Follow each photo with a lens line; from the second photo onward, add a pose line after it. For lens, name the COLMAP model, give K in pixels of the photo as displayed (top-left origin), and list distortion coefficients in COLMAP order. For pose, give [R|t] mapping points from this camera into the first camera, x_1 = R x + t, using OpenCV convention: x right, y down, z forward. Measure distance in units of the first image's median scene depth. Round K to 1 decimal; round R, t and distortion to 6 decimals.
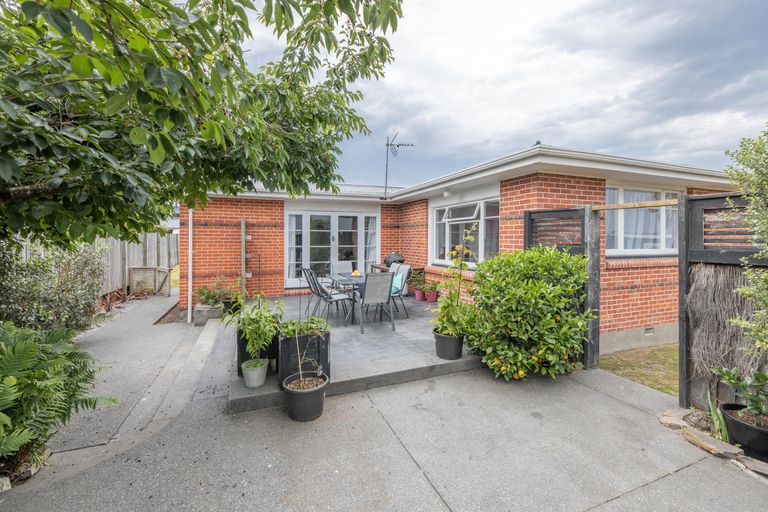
lens RADIAL K [[319.7, 0, 378.3], [0, 319.7, 242.0], [0, 0, 1]] dist [0.005043, 0.000310]
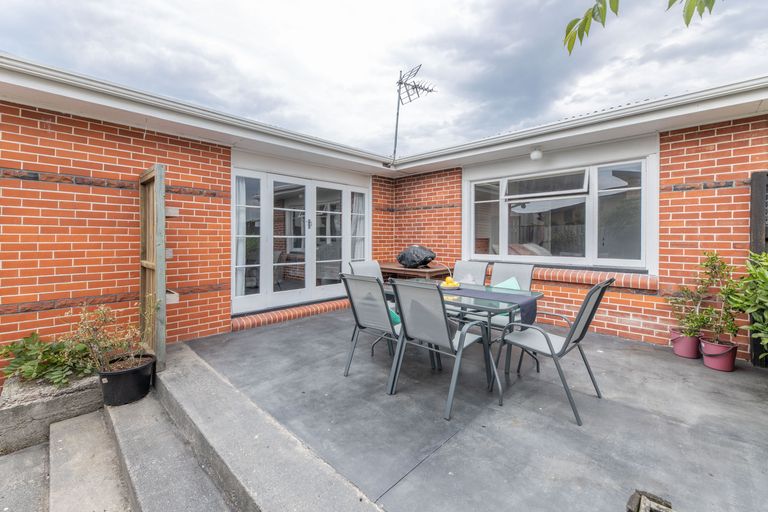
lens RADIAL K [[319.7, 0, 372.1], [0, 319.7, 239.6], [0, 0, 1]] dist [0.005043, 0.000310]
pose [[0.914452, 0.000730, 0.404693, -0.282078], [0.001073, 0.999990, -0.004229, 0.021490], [-0.404692, 0.004301, 0.914443, 0.414843]]
